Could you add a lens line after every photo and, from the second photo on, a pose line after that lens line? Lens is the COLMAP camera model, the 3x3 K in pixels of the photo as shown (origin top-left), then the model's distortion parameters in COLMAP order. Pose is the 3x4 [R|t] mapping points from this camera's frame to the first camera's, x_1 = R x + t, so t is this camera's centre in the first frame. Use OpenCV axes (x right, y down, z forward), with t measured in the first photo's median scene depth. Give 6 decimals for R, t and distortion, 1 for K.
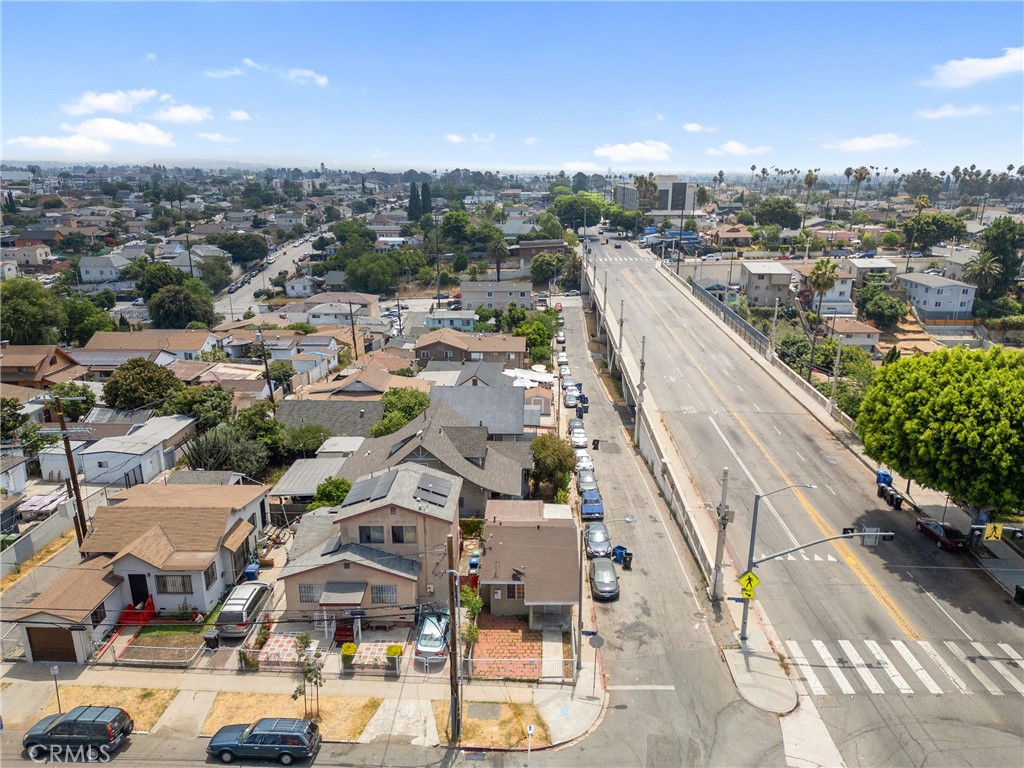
lens RADIAL K [[712.4, 0, 515.5], [0, 712.4, 382.8], [0, 0, 1]] dist [0.090562, -0.099681]
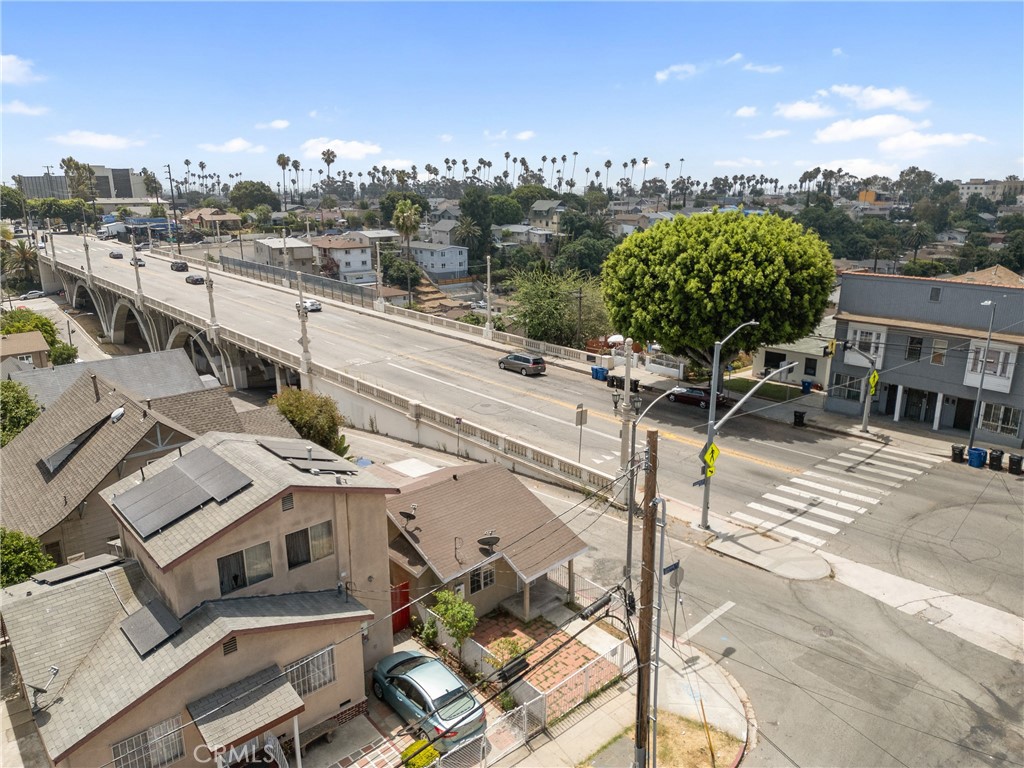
lens RADIAL K [[712.4, 0, 515.5], [0, 712.4, 382.8], [0, 0, 1]] dist [0.090562, -0.099681]
pose [[0.721668, -0.185333, 0.666969, -0.343977], [0.199557, 0.978289, 0.055917, 0.095853], [-0.662852, 0.092745, 0.742984, 0.490380]]
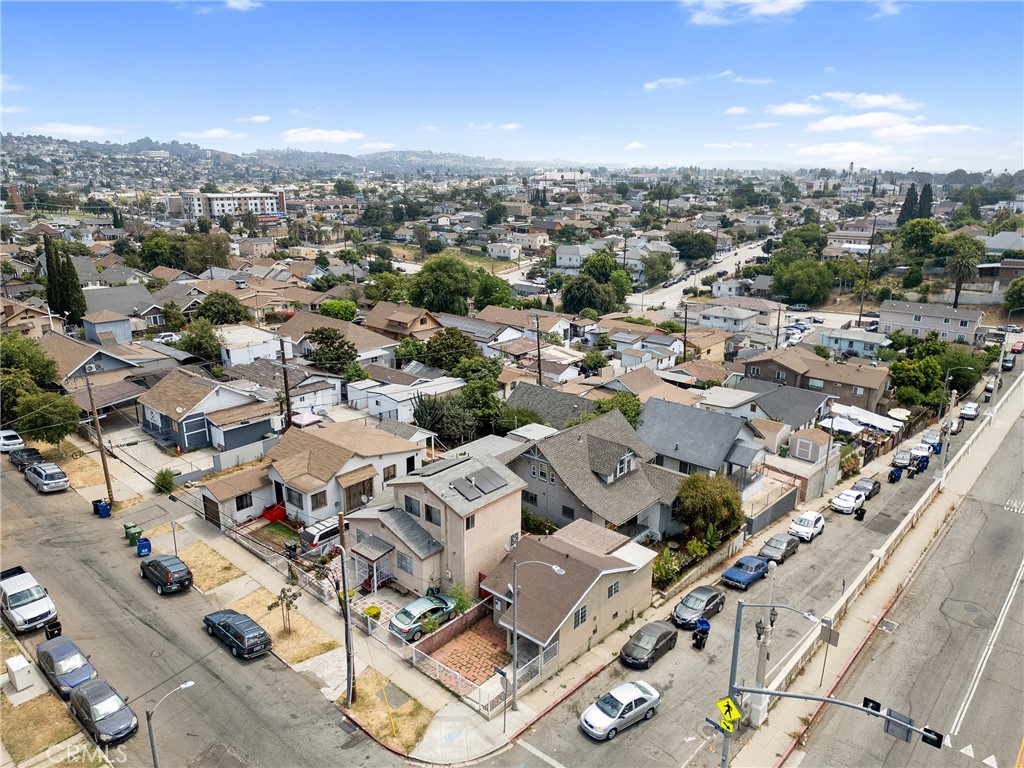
lens RADIAL K [[712.4, 0, 515.5], [0, 712.4, 382.8], [0, 0, 1]] dist [0.090562, -0.099681]
pose [[0.770811, 0.188185, -0.608635, 0.510461], [-0.188674, 0.979949, 0.064045, -0.065221], [0.608484, 0.065468, 0.790861, 0.214272]]
